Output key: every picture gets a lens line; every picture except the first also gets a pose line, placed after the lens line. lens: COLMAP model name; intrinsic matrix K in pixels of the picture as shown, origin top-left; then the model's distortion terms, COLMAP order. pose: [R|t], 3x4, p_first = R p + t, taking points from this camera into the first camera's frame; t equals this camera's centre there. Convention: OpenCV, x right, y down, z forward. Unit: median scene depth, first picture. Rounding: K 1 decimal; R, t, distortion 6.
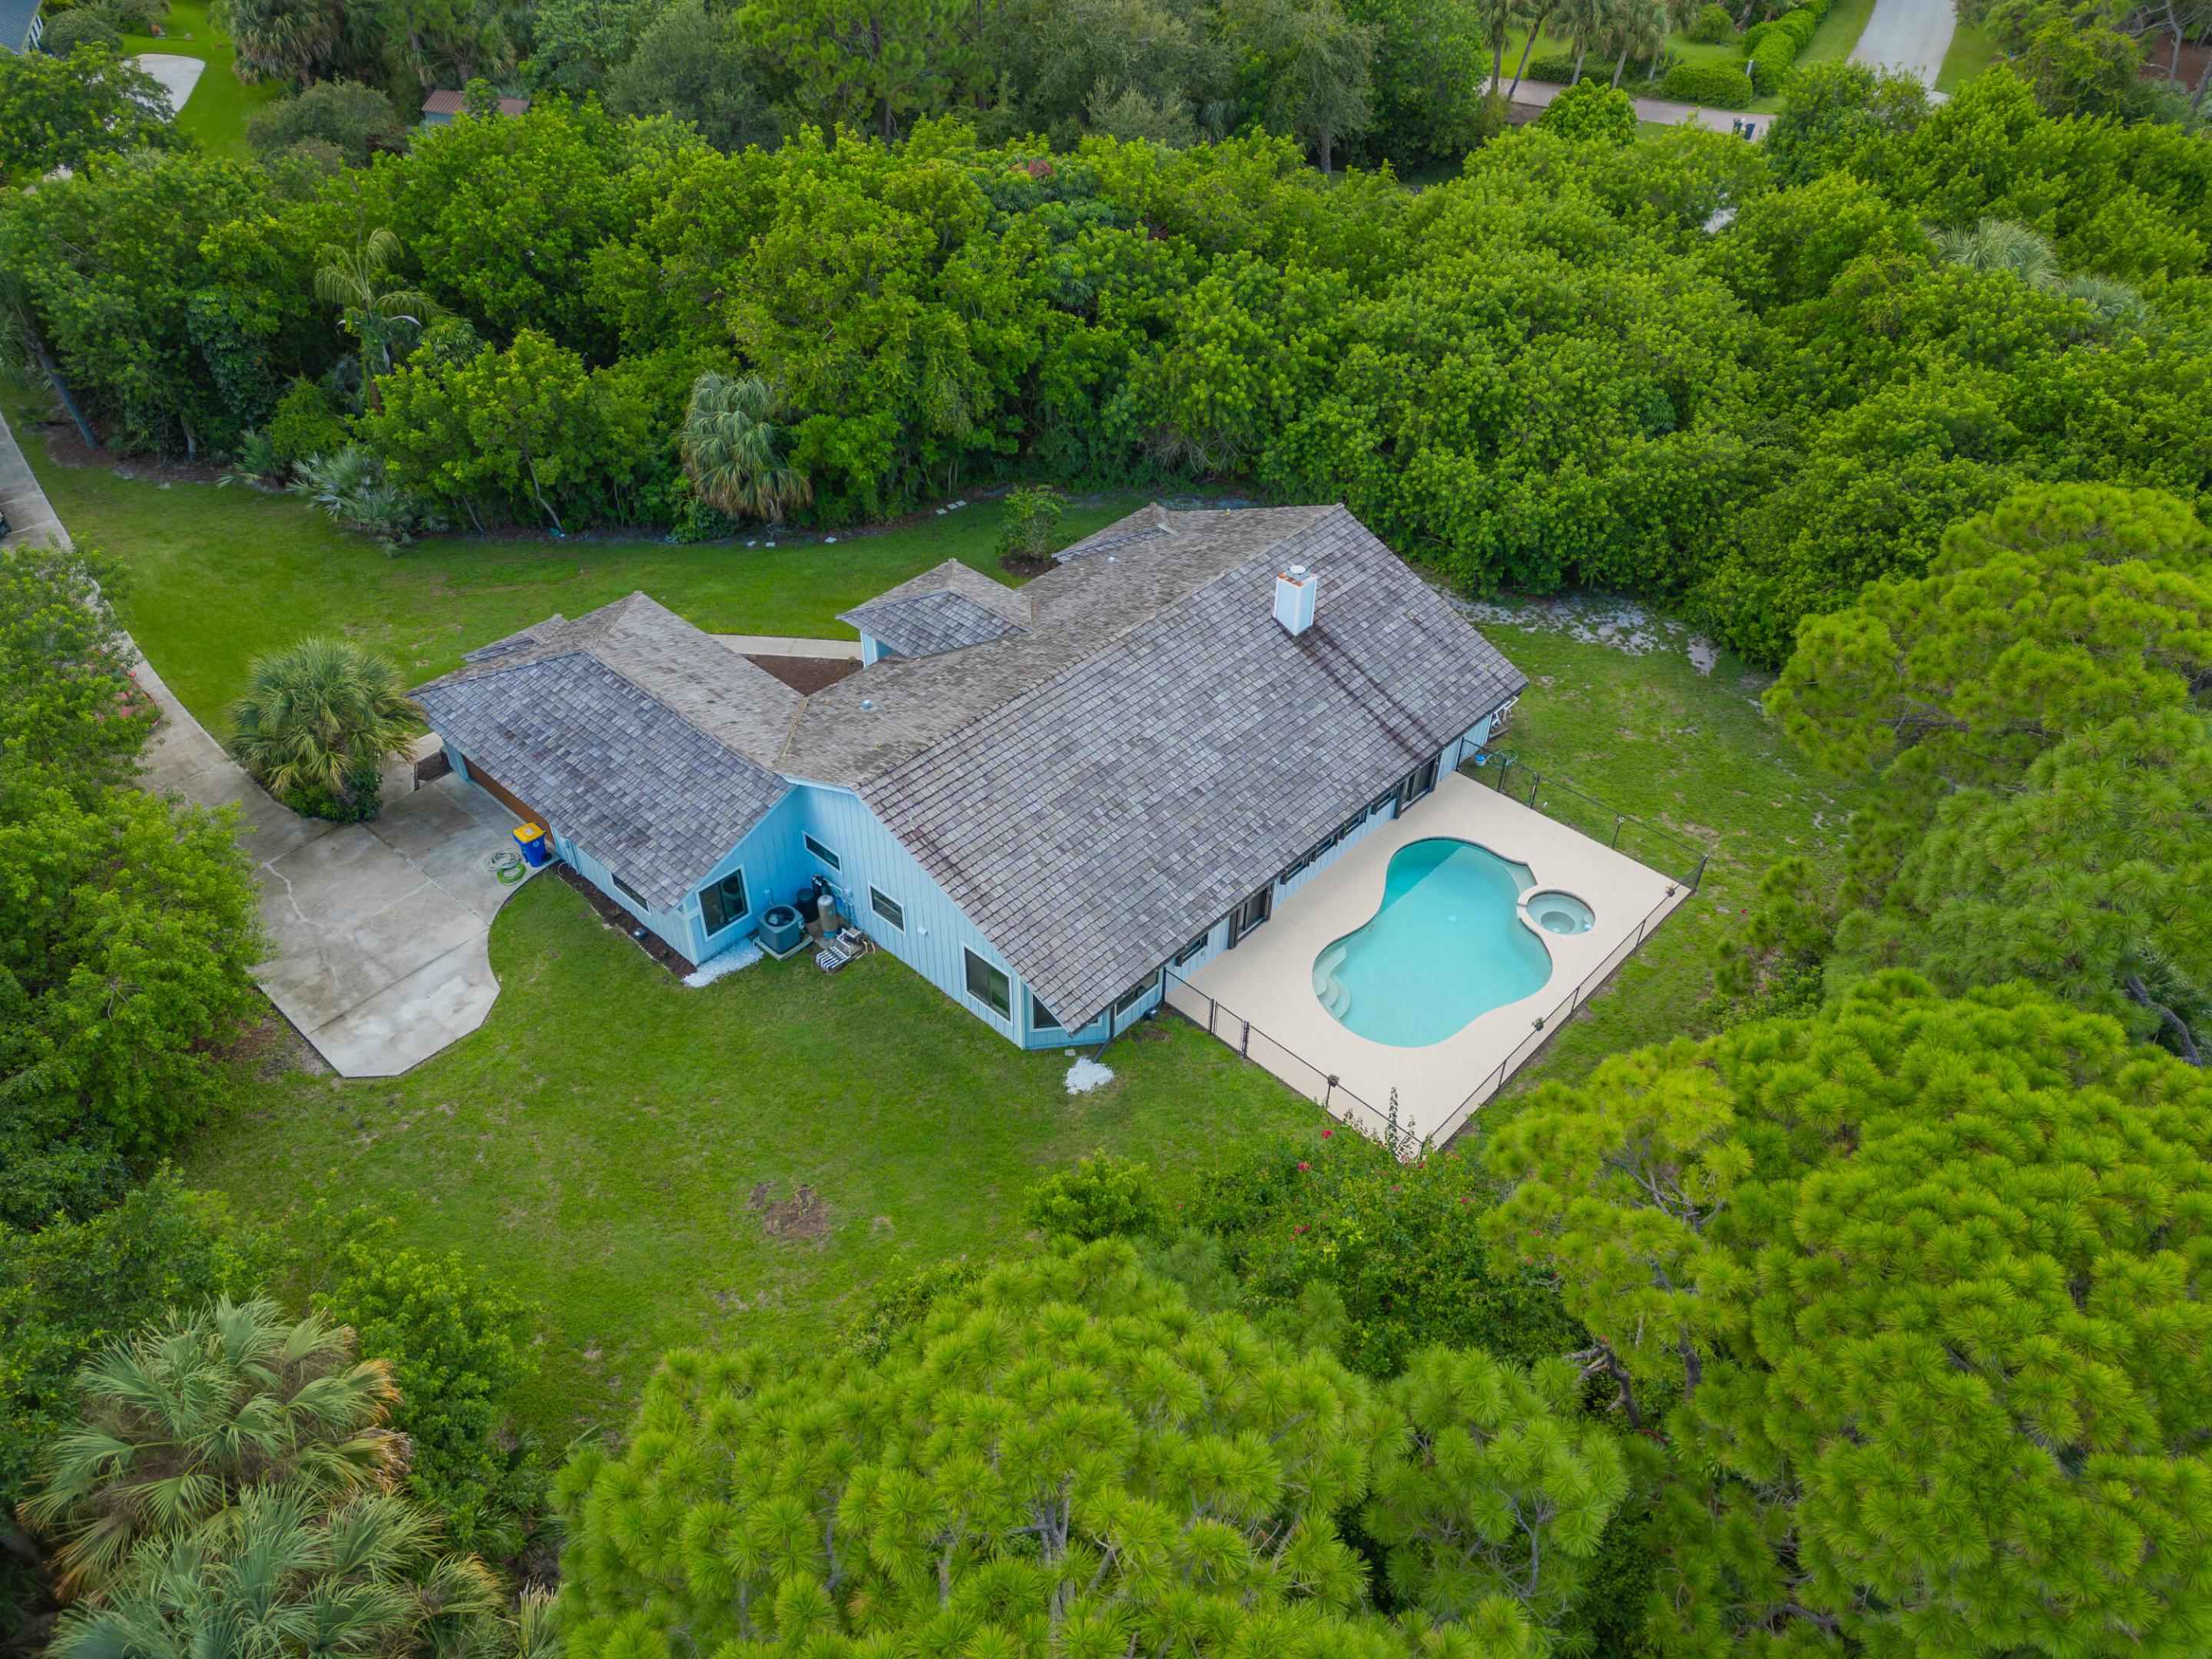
lens RADIAL K [[1569.0, 0, 1106.0], [0, 1569.0, 829.5], [0, 0, 1]] dist [0.065667, -0.055485]
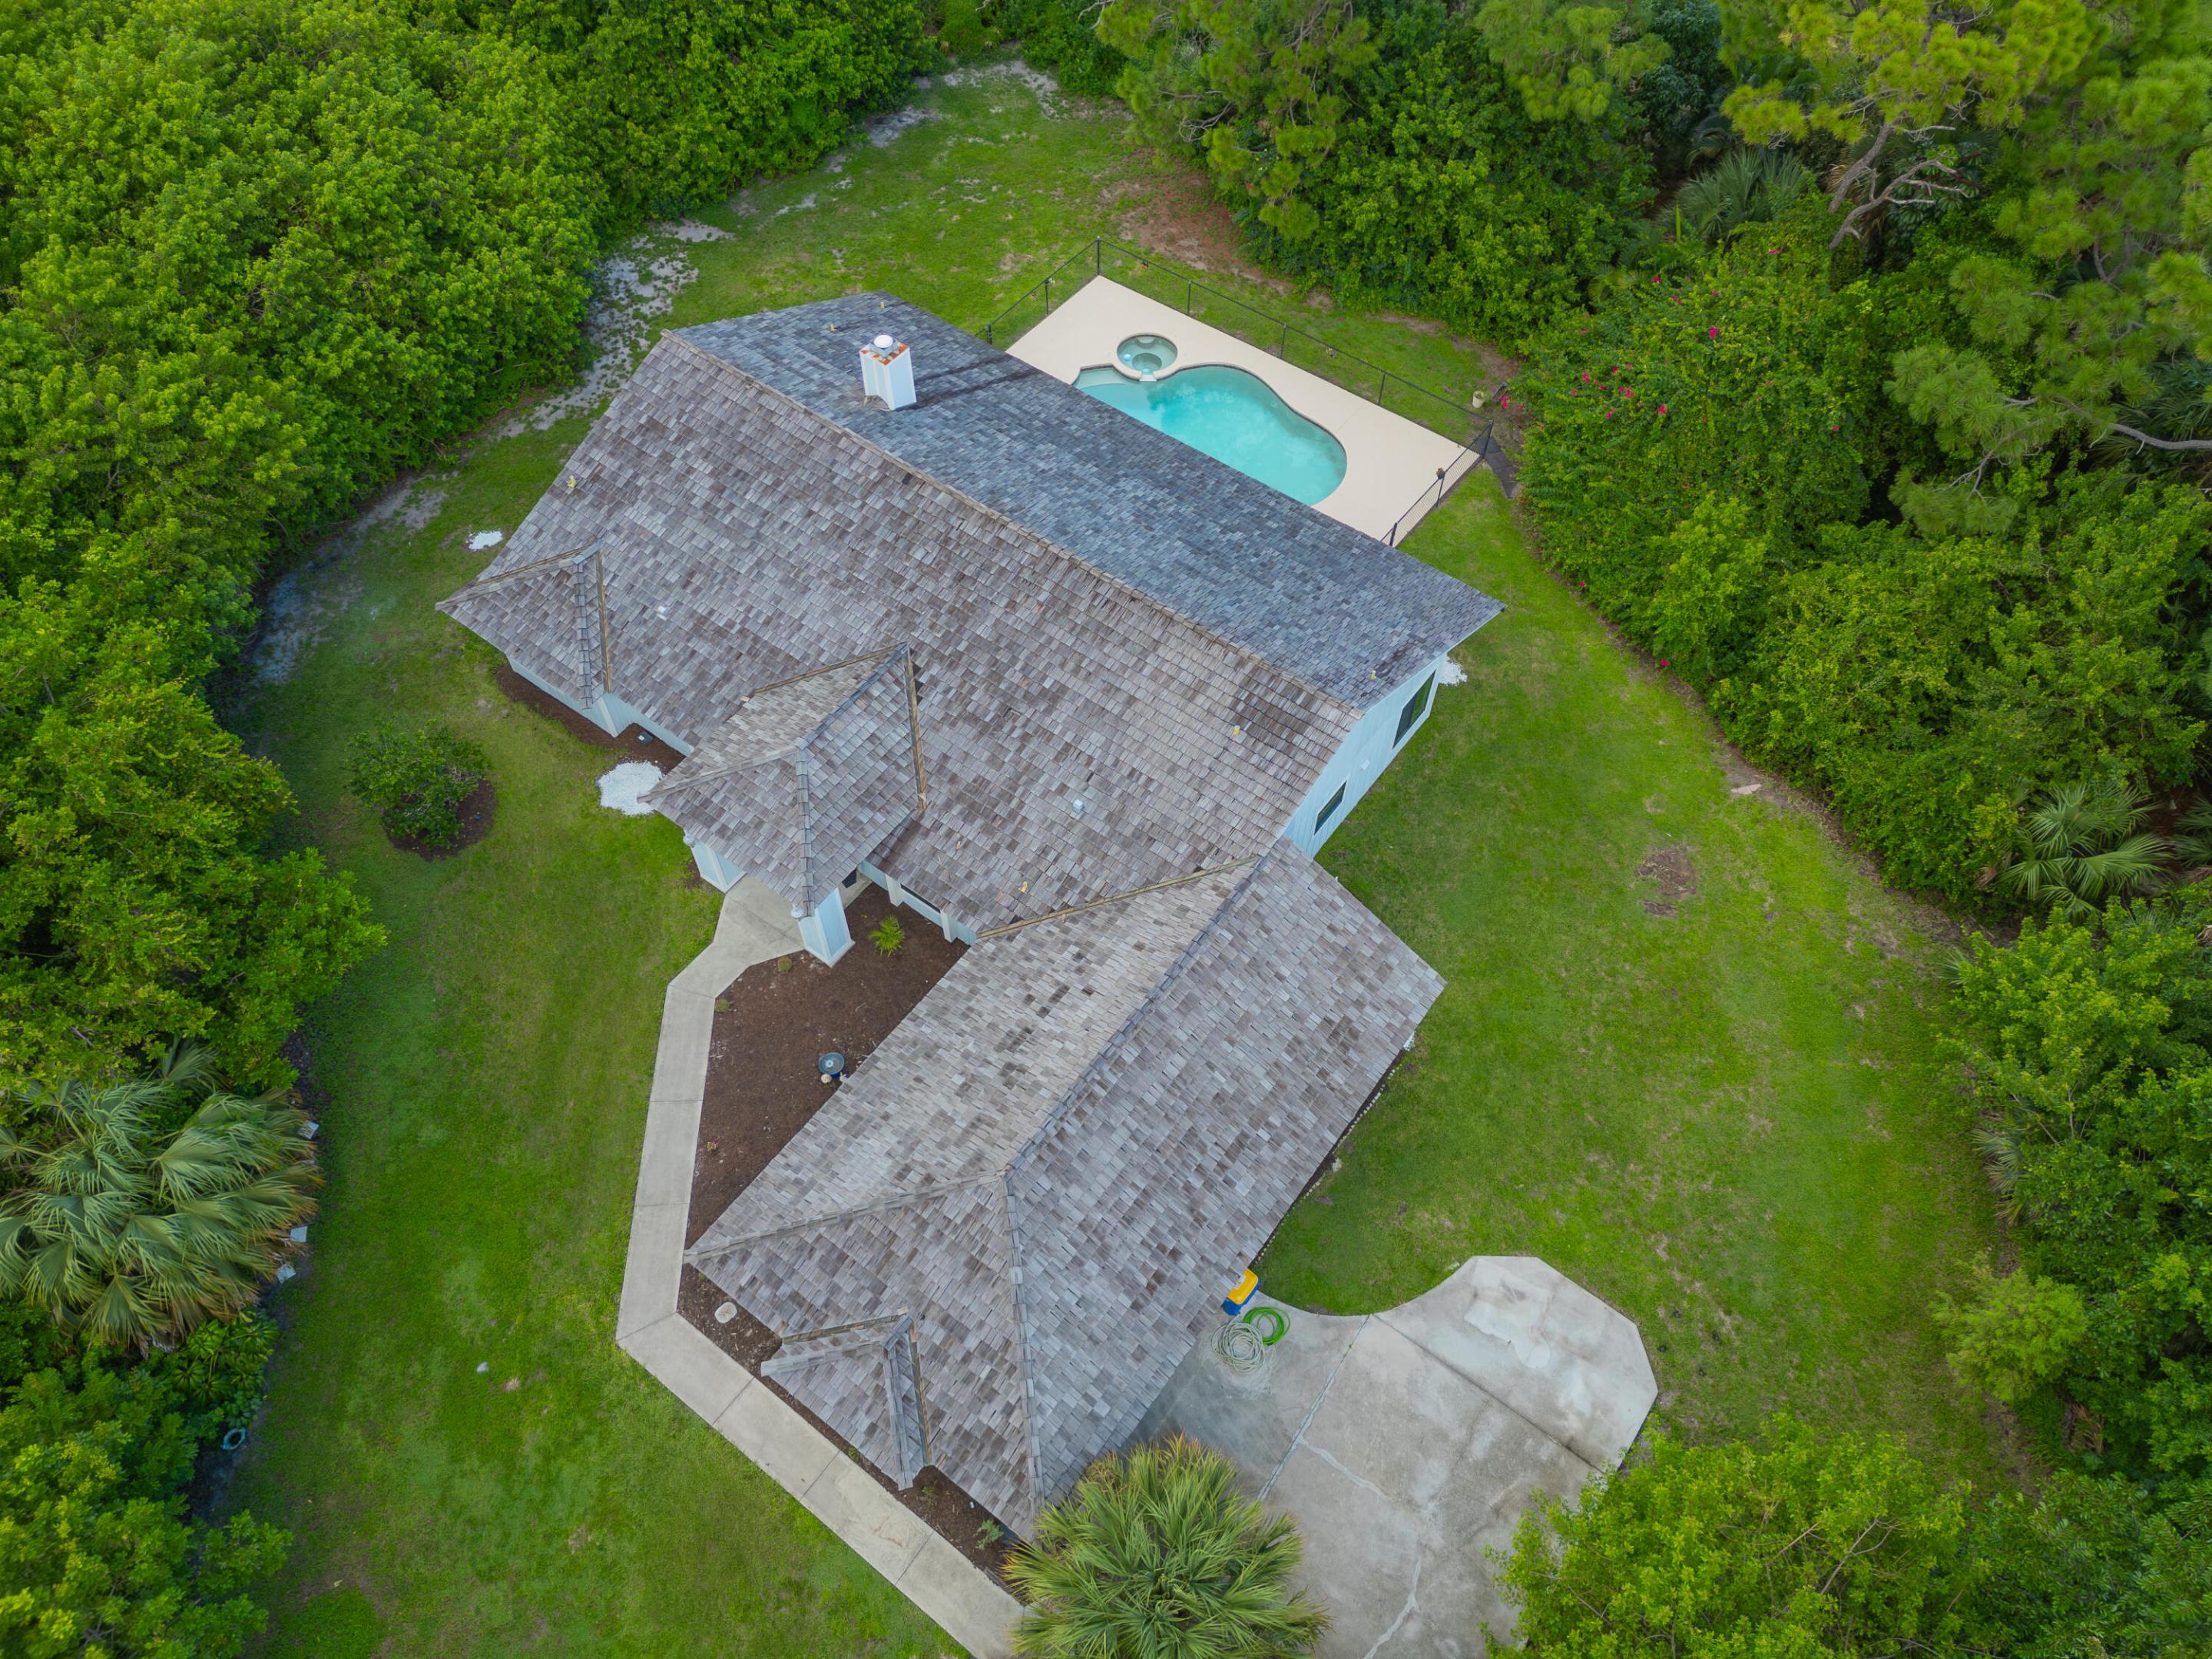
lens RADIAL K [[1548.6, 0, 1122.2], [0, 1548.6, 843.0], [0, 0, 1]] dist [0.067495, -0.056743]
pose [[-0.111876, -0.827450, 0.550282, -0.517582], [0.627964, 0.370308, 0.684495, -0.506696], [-0.770159, 0.422136, 0.478180, 0.573038]]
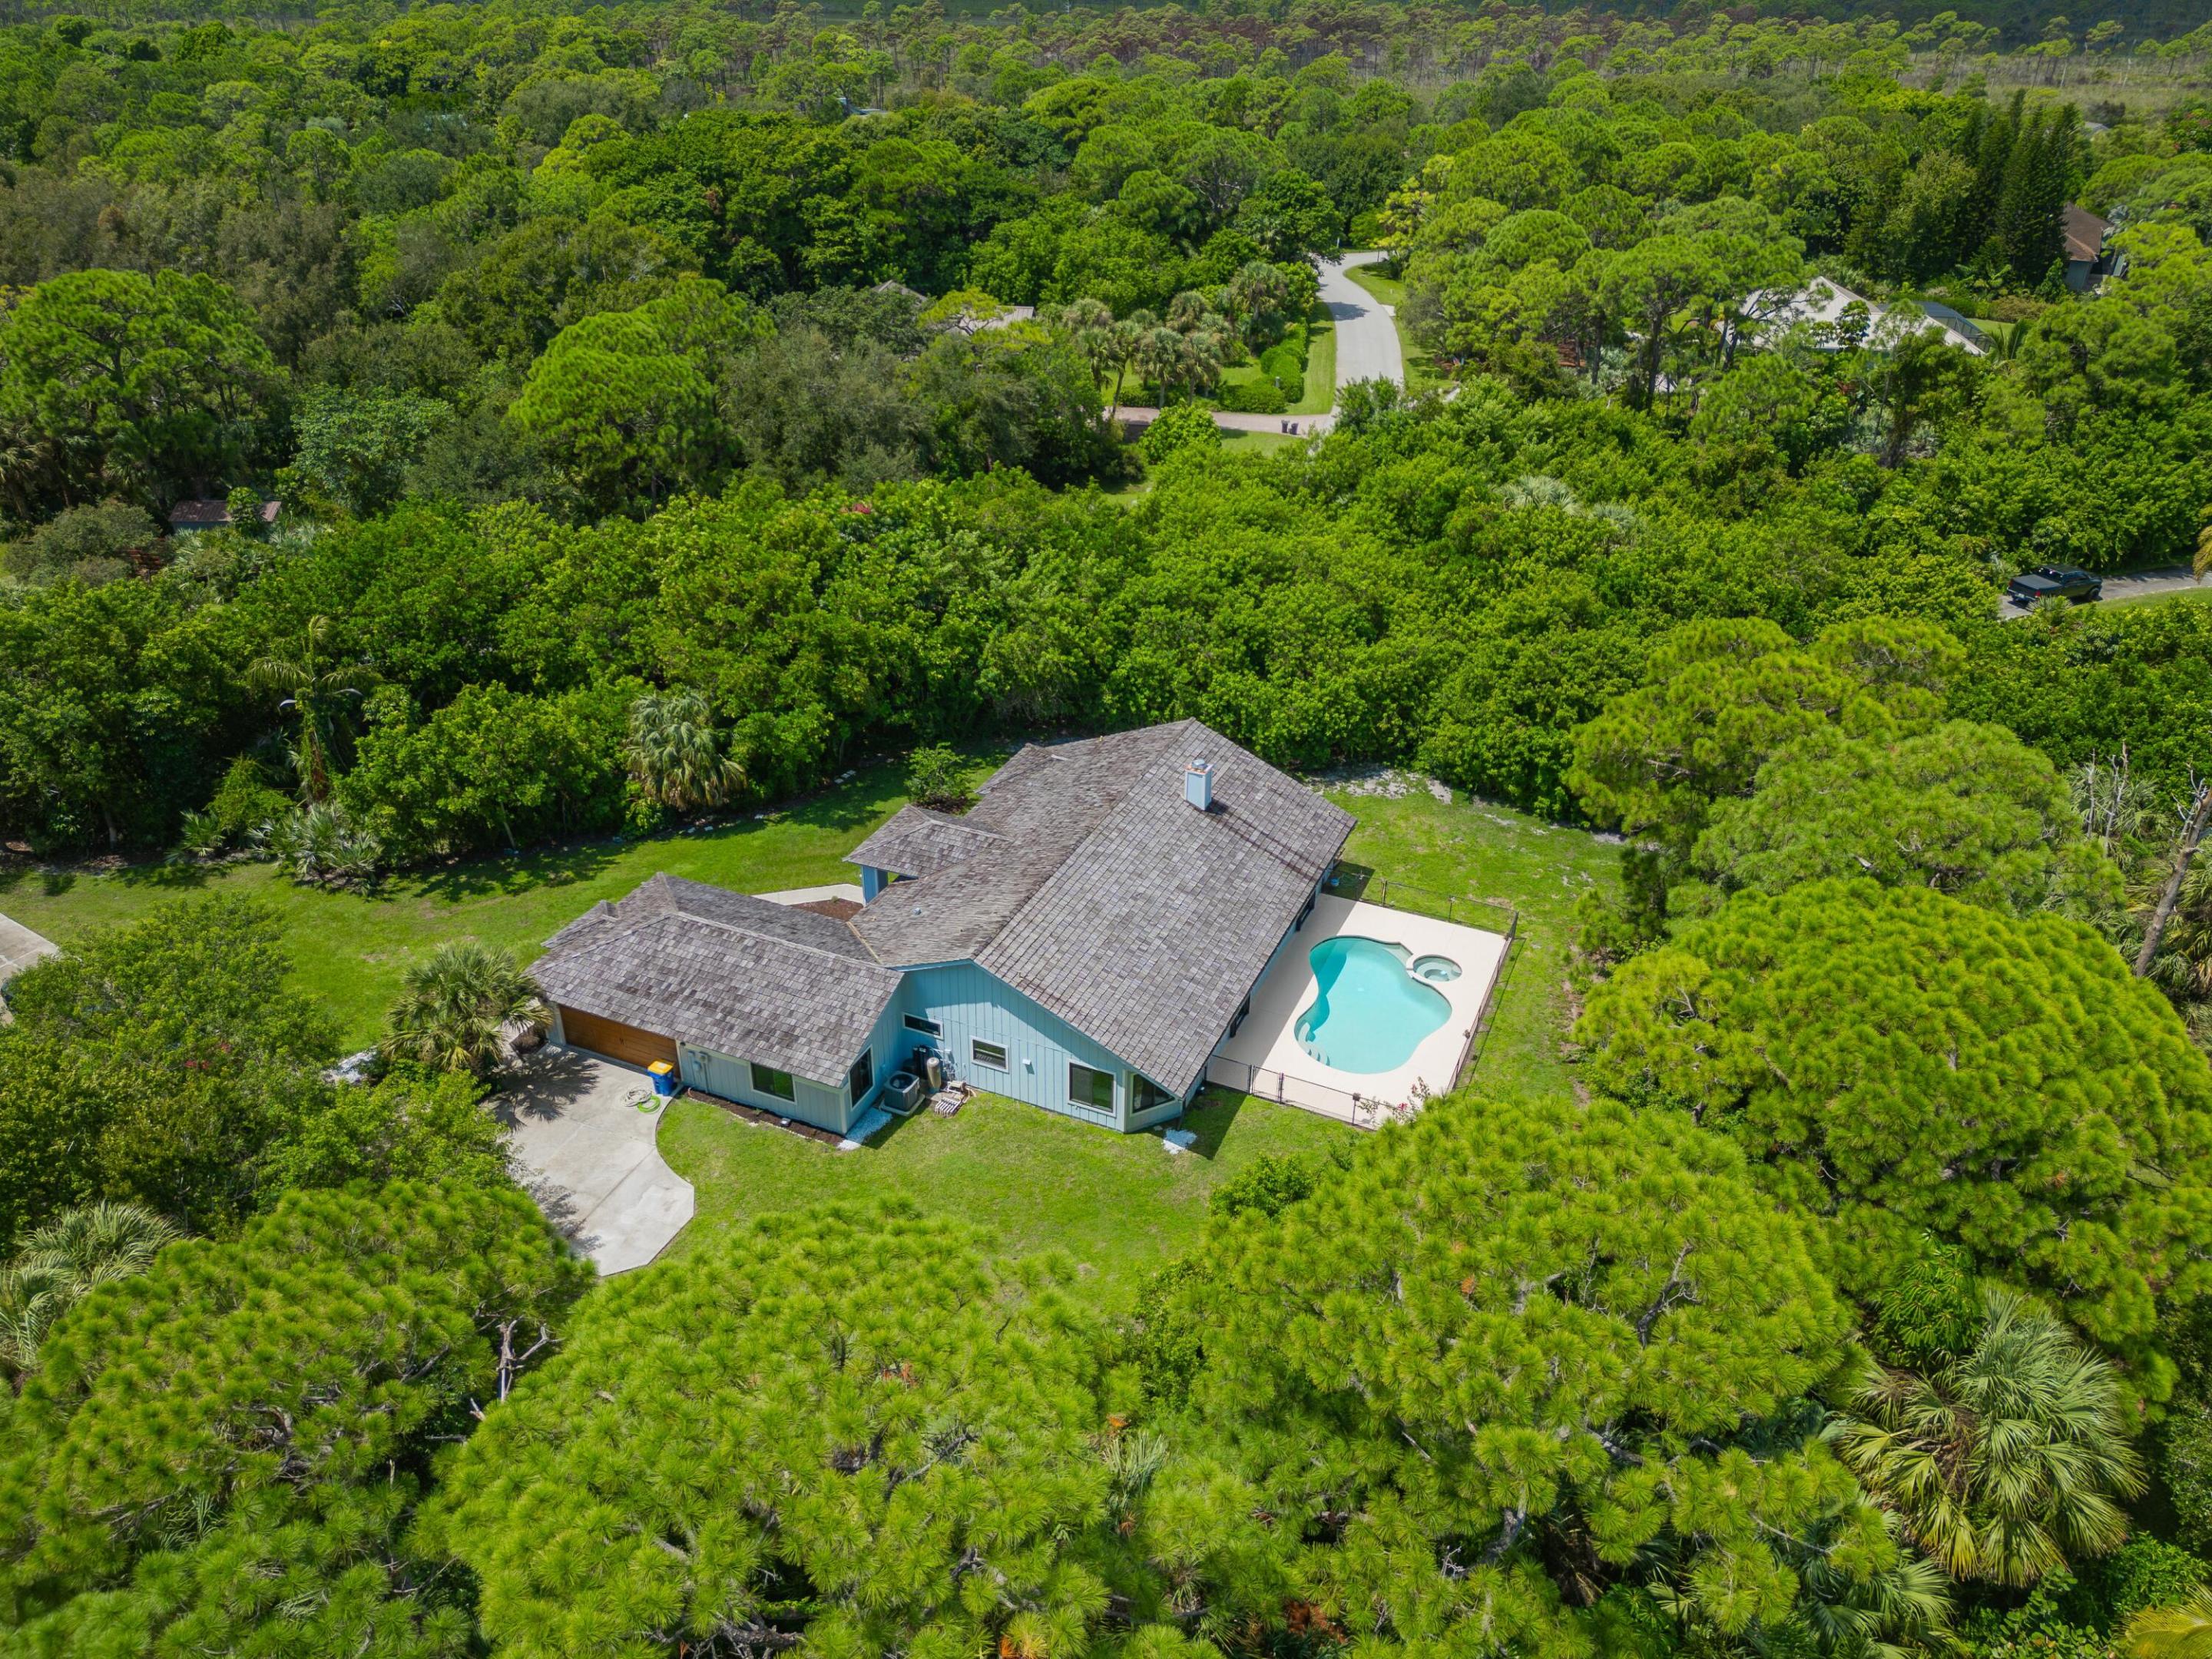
lens RADIAL K [[1570.9, 0, 1107.4], [0, 1570.9, 840.3], [0, 0, 1]] dist [0.107802, -0.141957]
pose [[0.944099, -0.164425, 0.285729, -0.325817], [0.210810, 0.967477, -0.139811, 0.068276], [-0.253448, 0.192230, 0.948057, -0.237246]]
